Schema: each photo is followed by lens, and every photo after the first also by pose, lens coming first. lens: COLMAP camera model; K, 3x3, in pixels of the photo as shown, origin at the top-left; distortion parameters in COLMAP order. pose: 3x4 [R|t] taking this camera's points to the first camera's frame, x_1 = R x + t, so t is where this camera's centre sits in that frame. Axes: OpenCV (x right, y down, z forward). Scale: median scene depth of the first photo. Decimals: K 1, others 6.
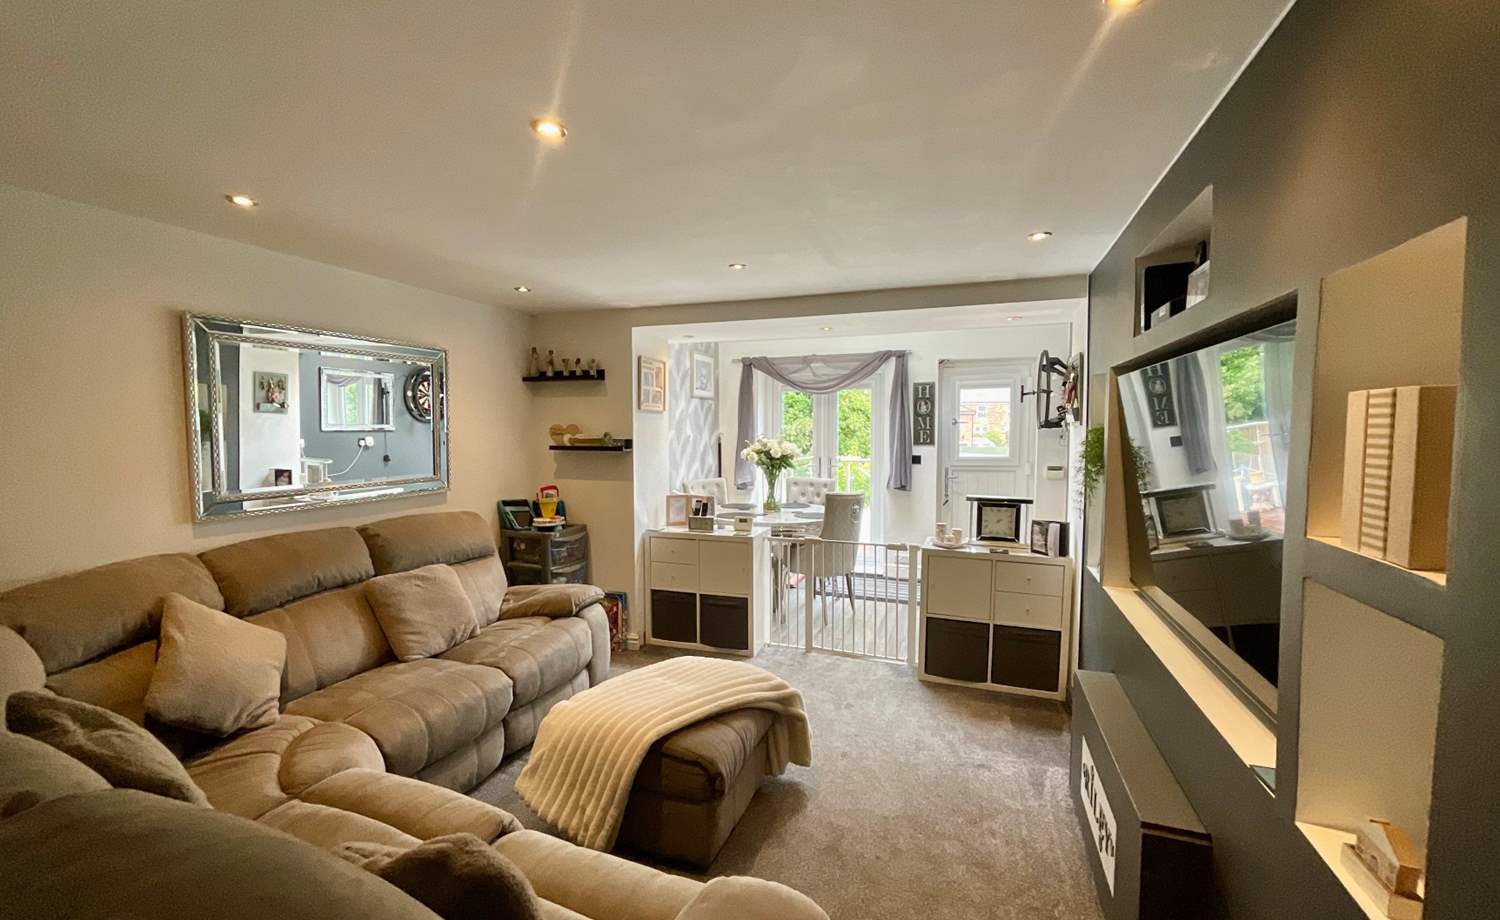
lens RADIAL K [[623.5, 0, 762.1], [0, 623.5, 461.0], [0, 0, 1]] dist [-0.000085, -0.000095]
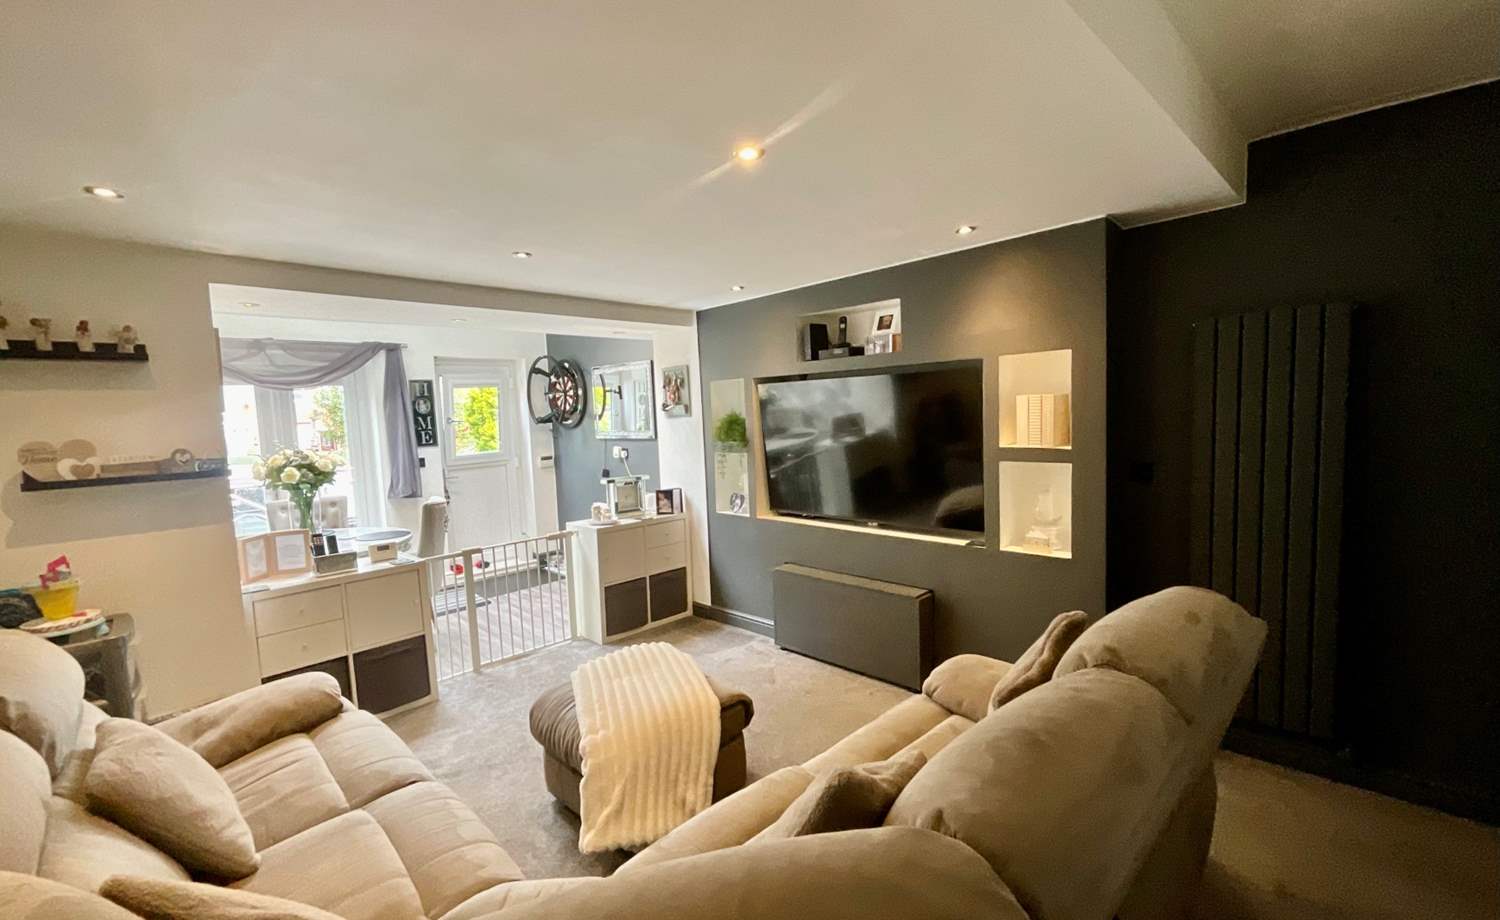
lens RADIAL K [[623.5, 0, 762.1], [0, 623.5, 461.0], [0, 0, 1]] dist [-0.000085, -0.000095]
pose [[0.399458, -0.088101, 0.912509, -0.560550], [0.088009, 0.994460, 0.057486, -0.018612], [-0.912517, 0.057345, 0.404998, 0.223115]]
